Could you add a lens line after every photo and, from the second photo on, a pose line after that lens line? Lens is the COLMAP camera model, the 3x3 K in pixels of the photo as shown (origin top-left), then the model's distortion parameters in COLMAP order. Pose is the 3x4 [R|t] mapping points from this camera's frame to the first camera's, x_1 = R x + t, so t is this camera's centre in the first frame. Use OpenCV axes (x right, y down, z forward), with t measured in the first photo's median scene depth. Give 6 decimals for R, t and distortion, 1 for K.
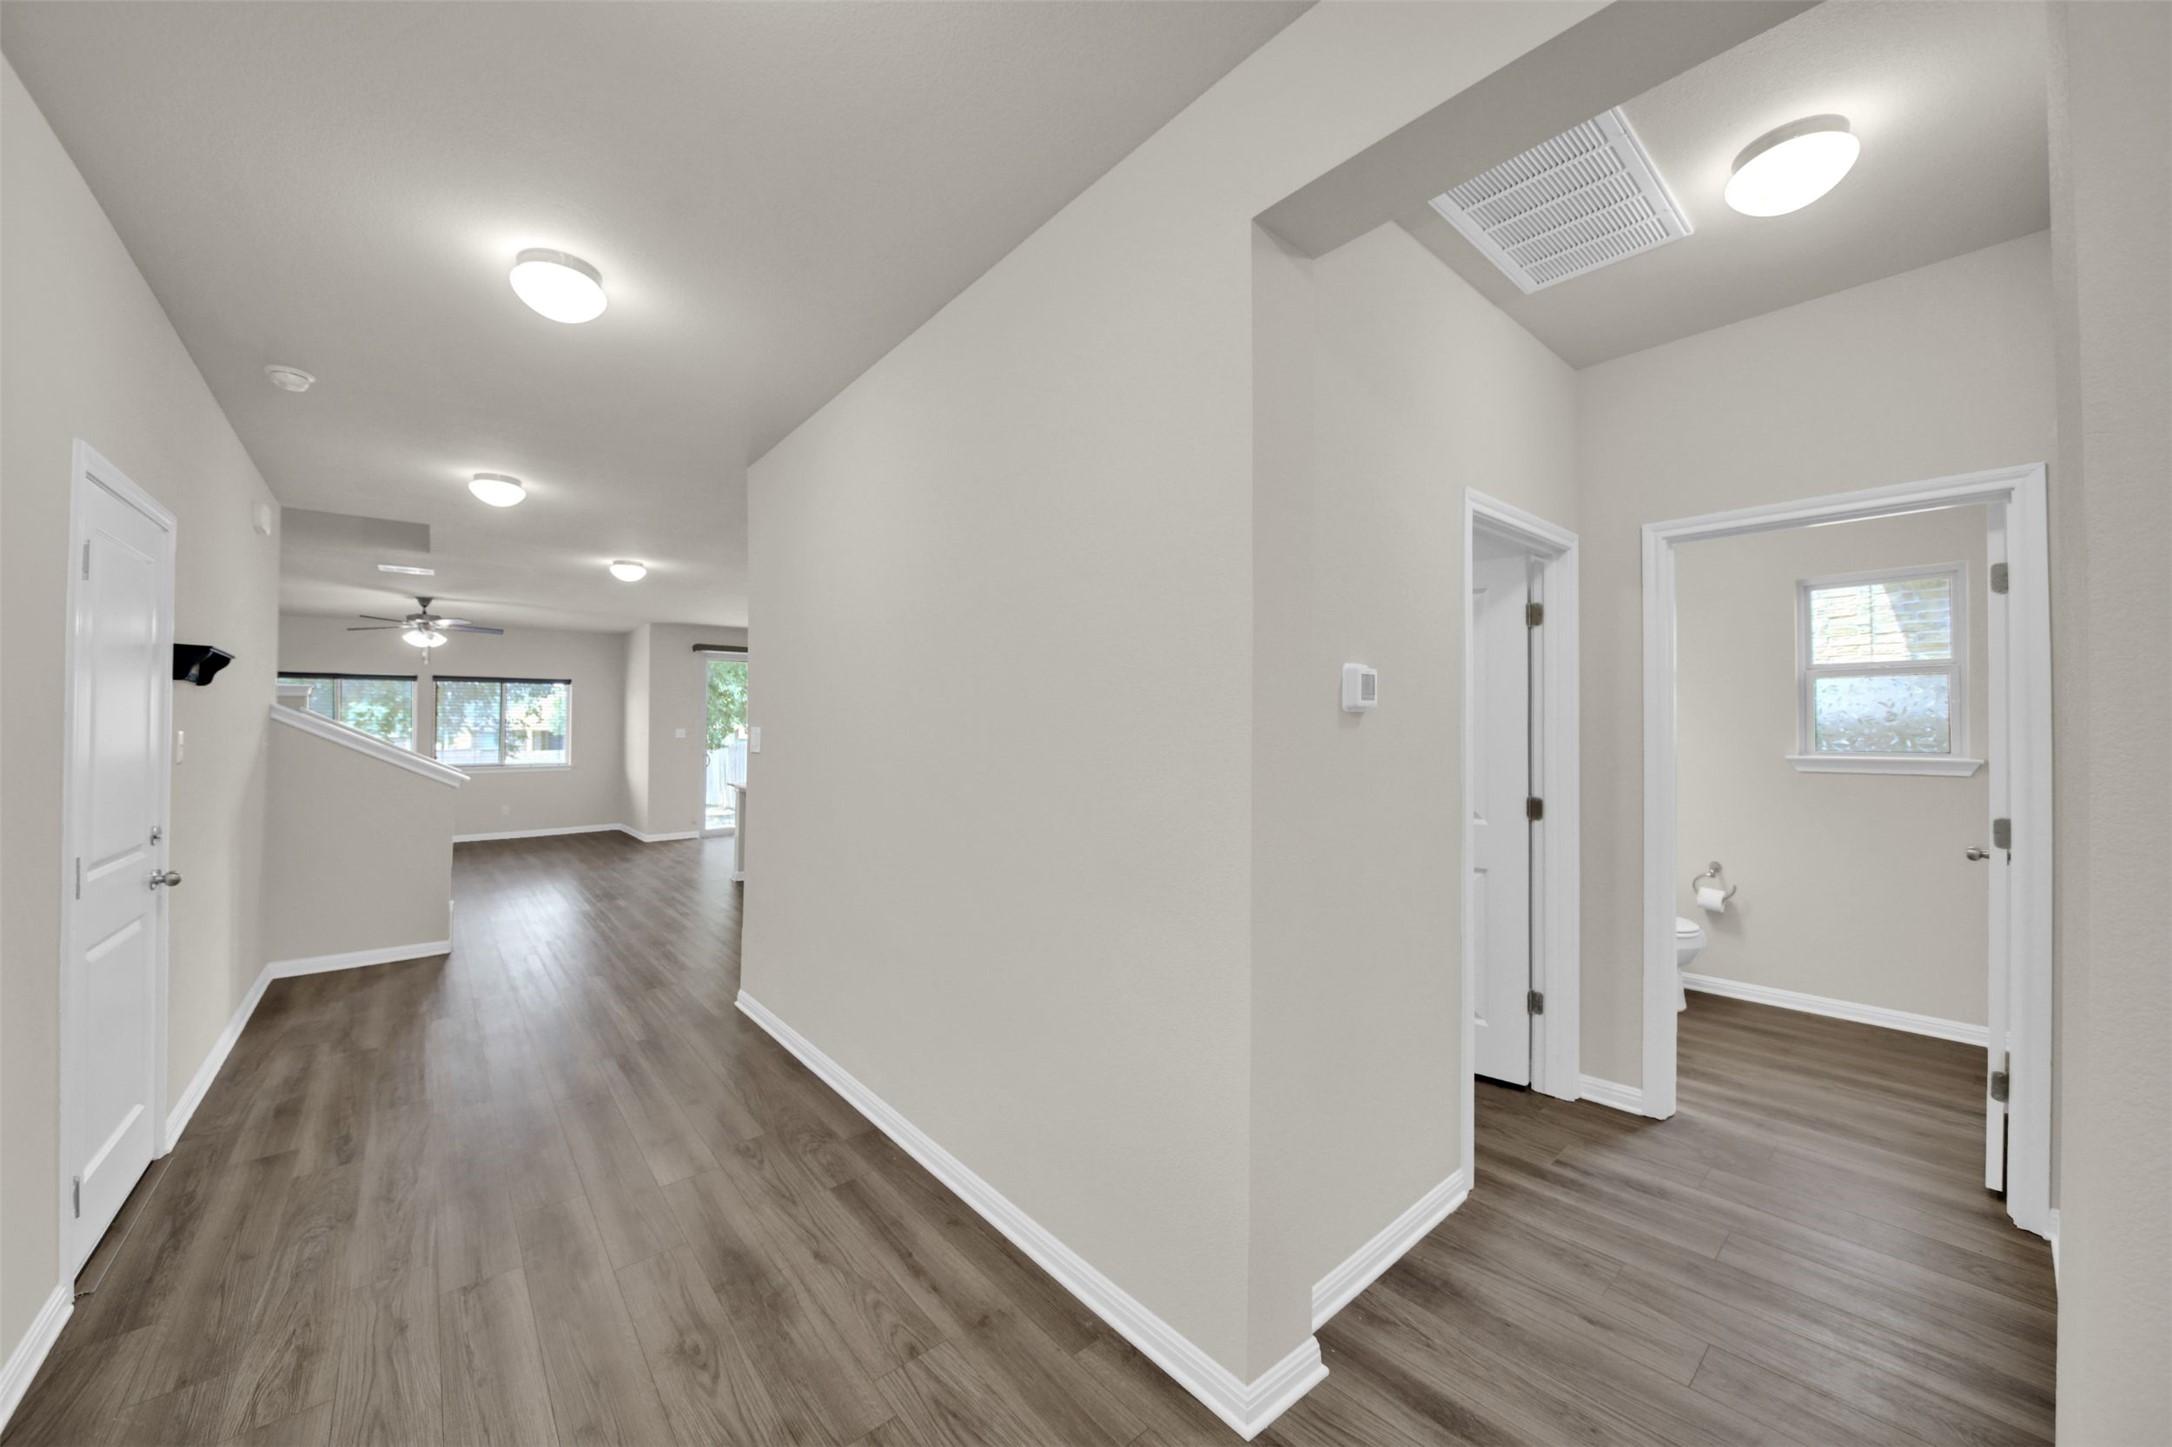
lens RADIAL K [[782.0, 0, 1119.0], [0, 782.0, 732.6], [0, 0, 1]] dist [-0.012441, -0.004040]
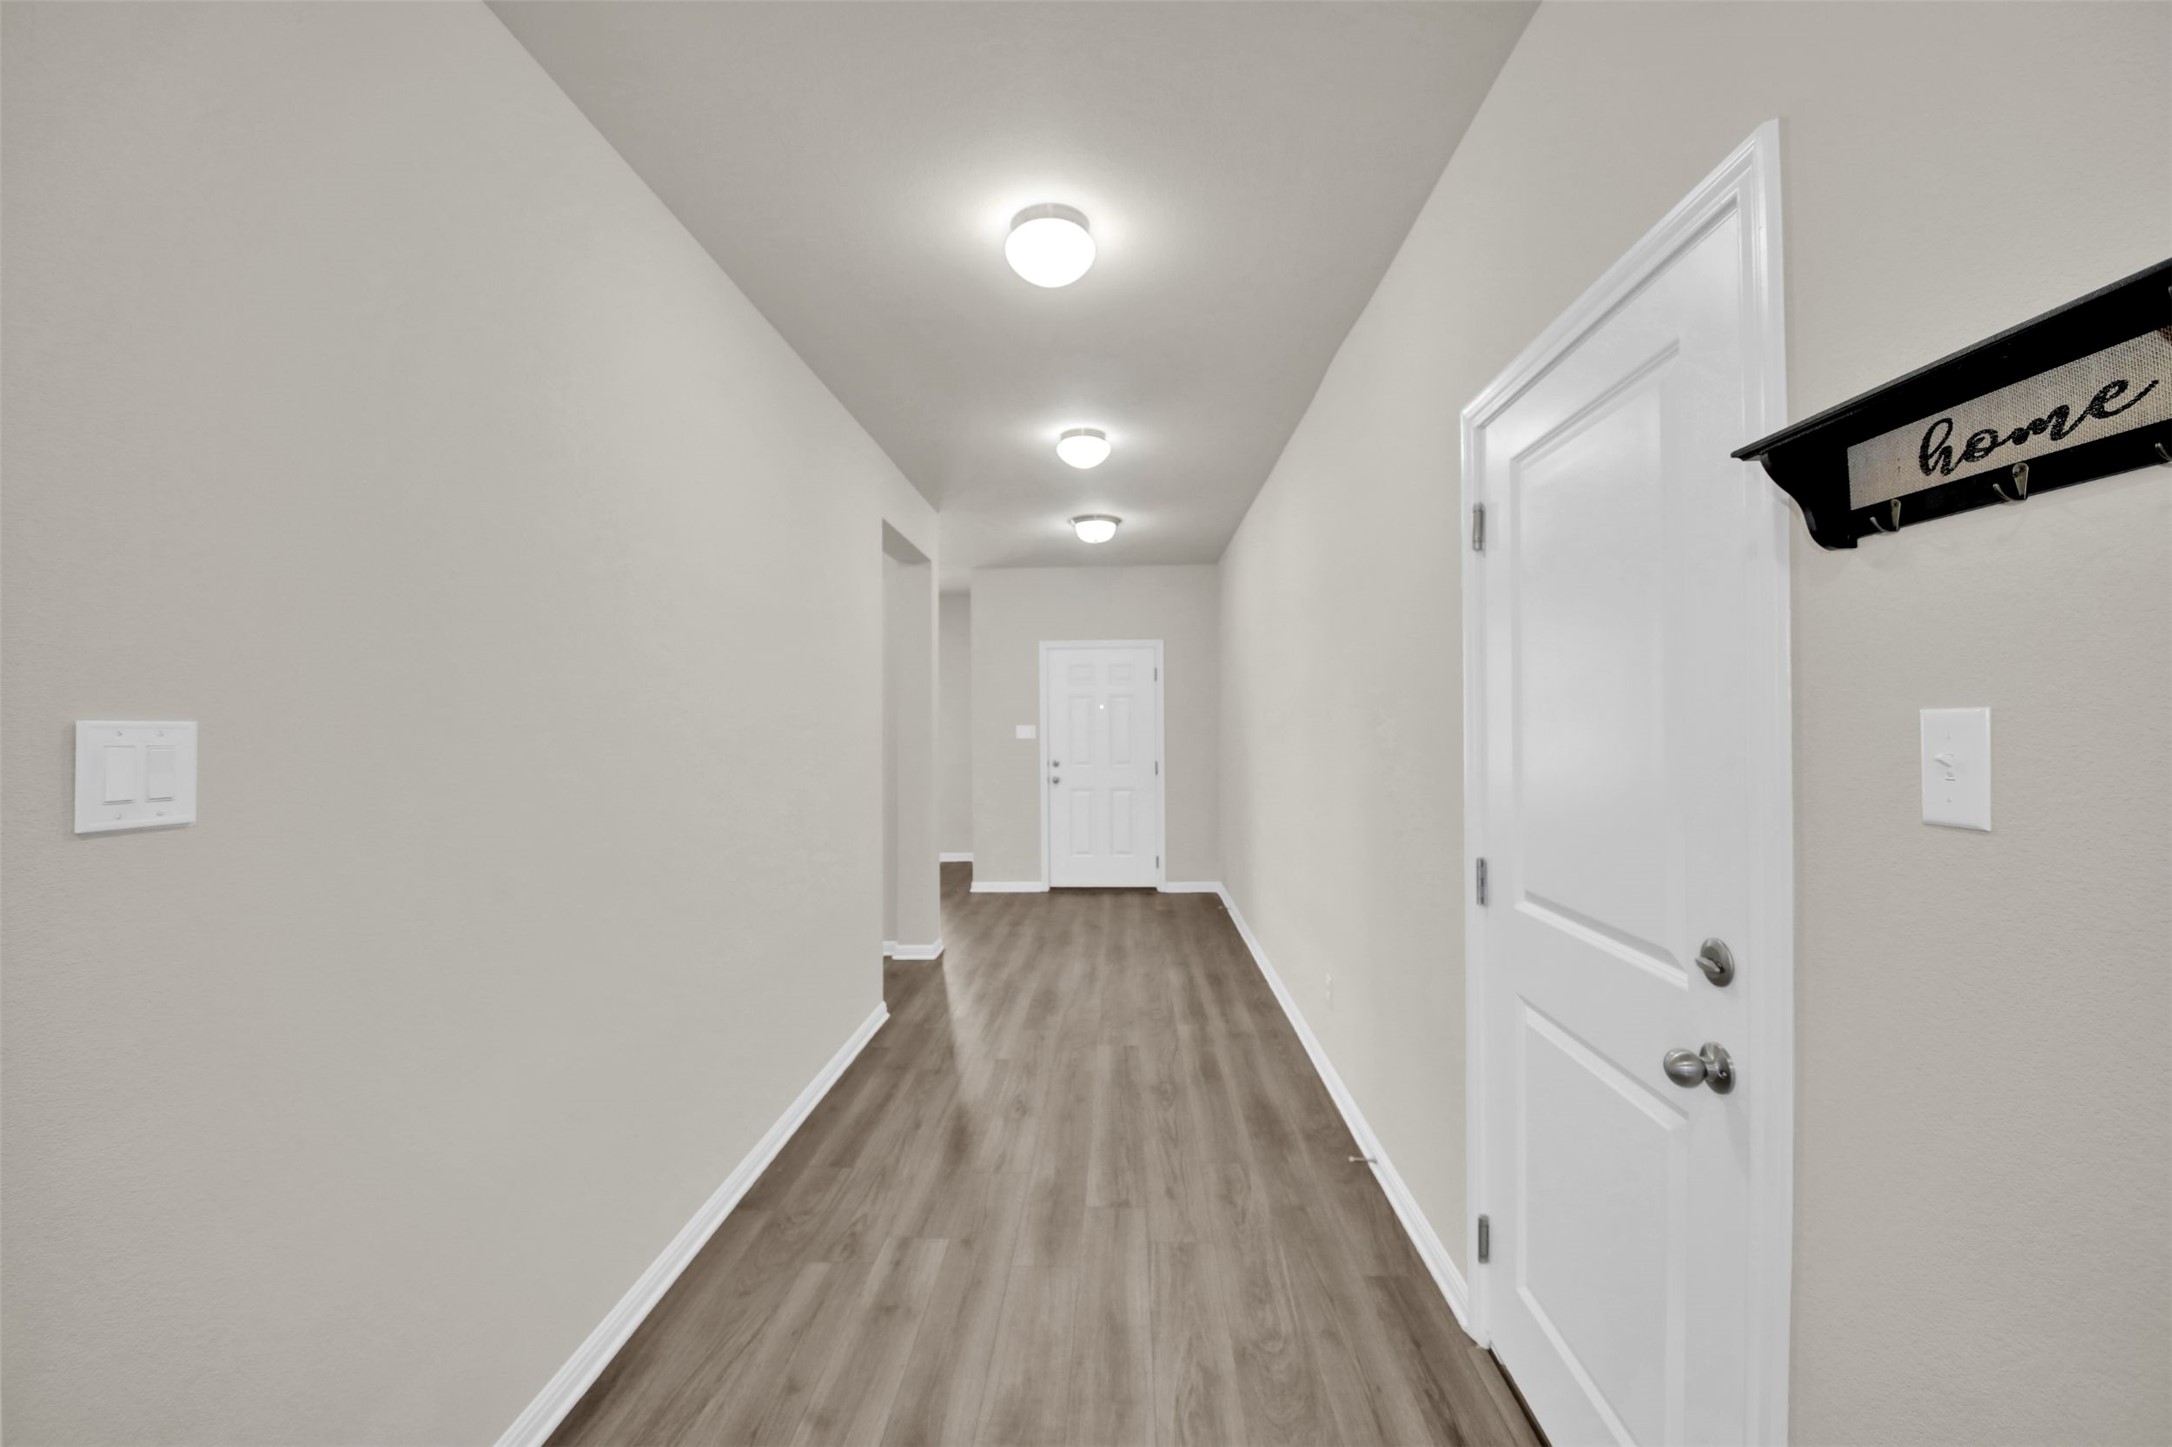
lens RADIAL K [[855.8, 0, 1092.9], [0, 855.8, 719.3], [0, 0, 1]] dist [0.000903, 0.000176]
pose [[-0.717526, 0.017463, 0.696313, -1.612265], [0.020717, 0.999778, -0.003725, 0.006827], [-0.696223, 0.011753, -0.717729, 1.822853]]
